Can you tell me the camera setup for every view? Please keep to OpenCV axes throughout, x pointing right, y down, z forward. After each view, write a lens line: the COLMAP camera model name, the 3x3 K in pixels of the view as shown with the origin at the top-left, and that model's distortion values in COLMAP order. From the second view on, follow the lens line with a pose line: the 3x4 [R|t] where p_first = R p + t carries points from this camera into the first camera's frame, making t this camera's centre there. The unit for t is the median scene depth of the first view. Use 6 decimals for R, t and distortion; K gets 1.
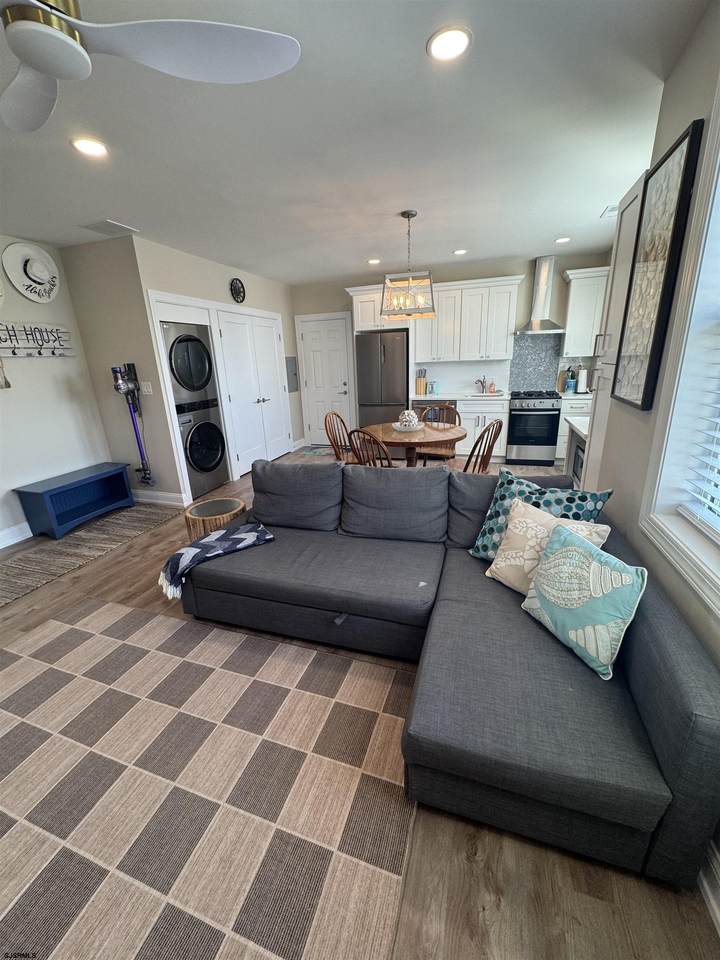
lens RADIAL K [[379.4, 0, 360.0], [0, 379.4, 480.0], [0, 0, 1]] dist [0.008638, -0.000063]
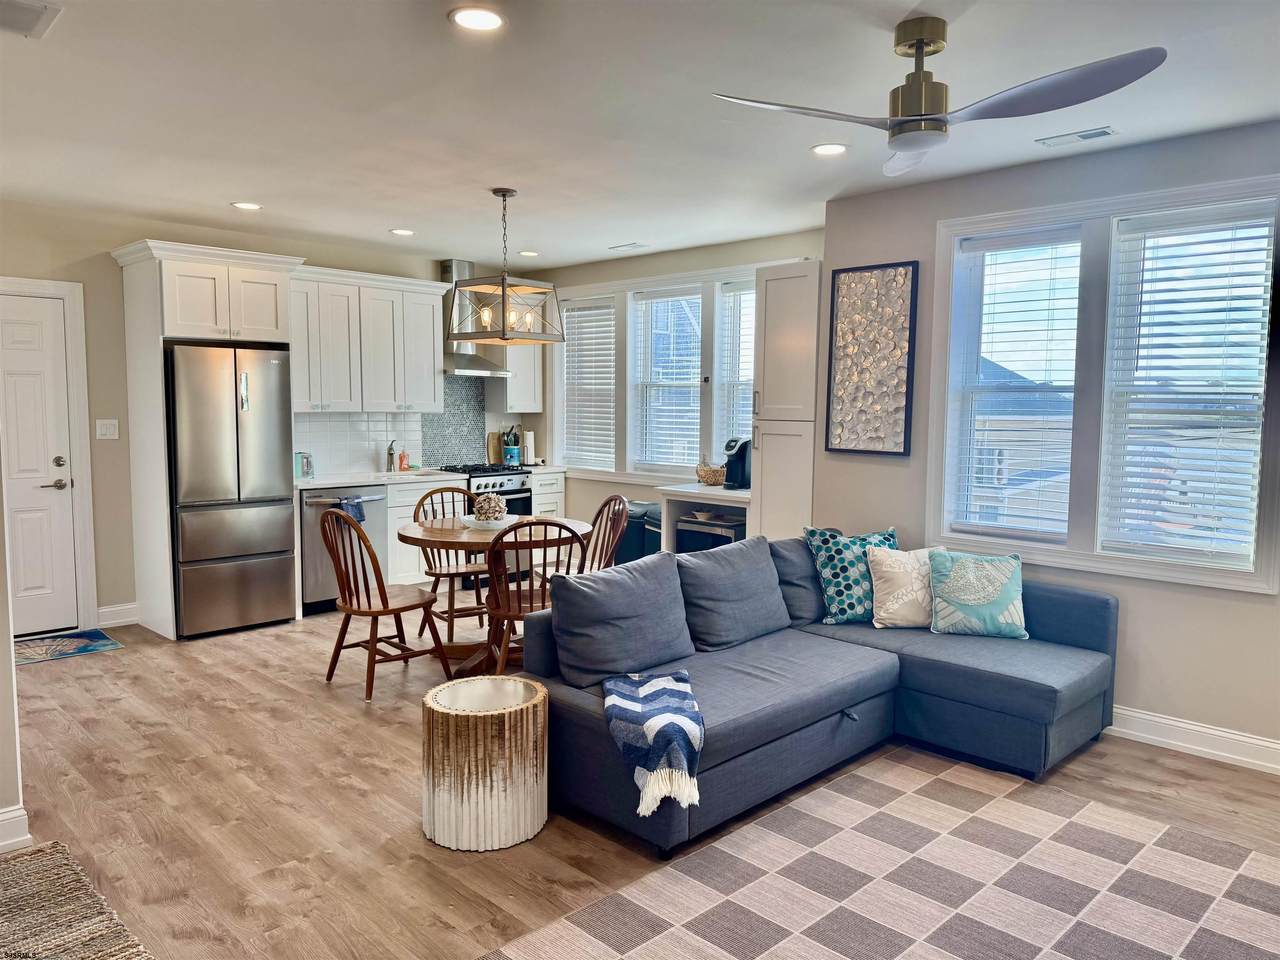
lens RADIAL K [[902.9, 0, 640.0], [0, 902.9, 480.0], [0, 0, 1]] dist [0.007280, 0.003284]
pose [[0.444924, -0.034335, 0.894910, -1.447434], [0.250195, 0.964243, -0.087395, -0.040297], [-0.859910, 0.262786, 0.437605, 0.316782]]
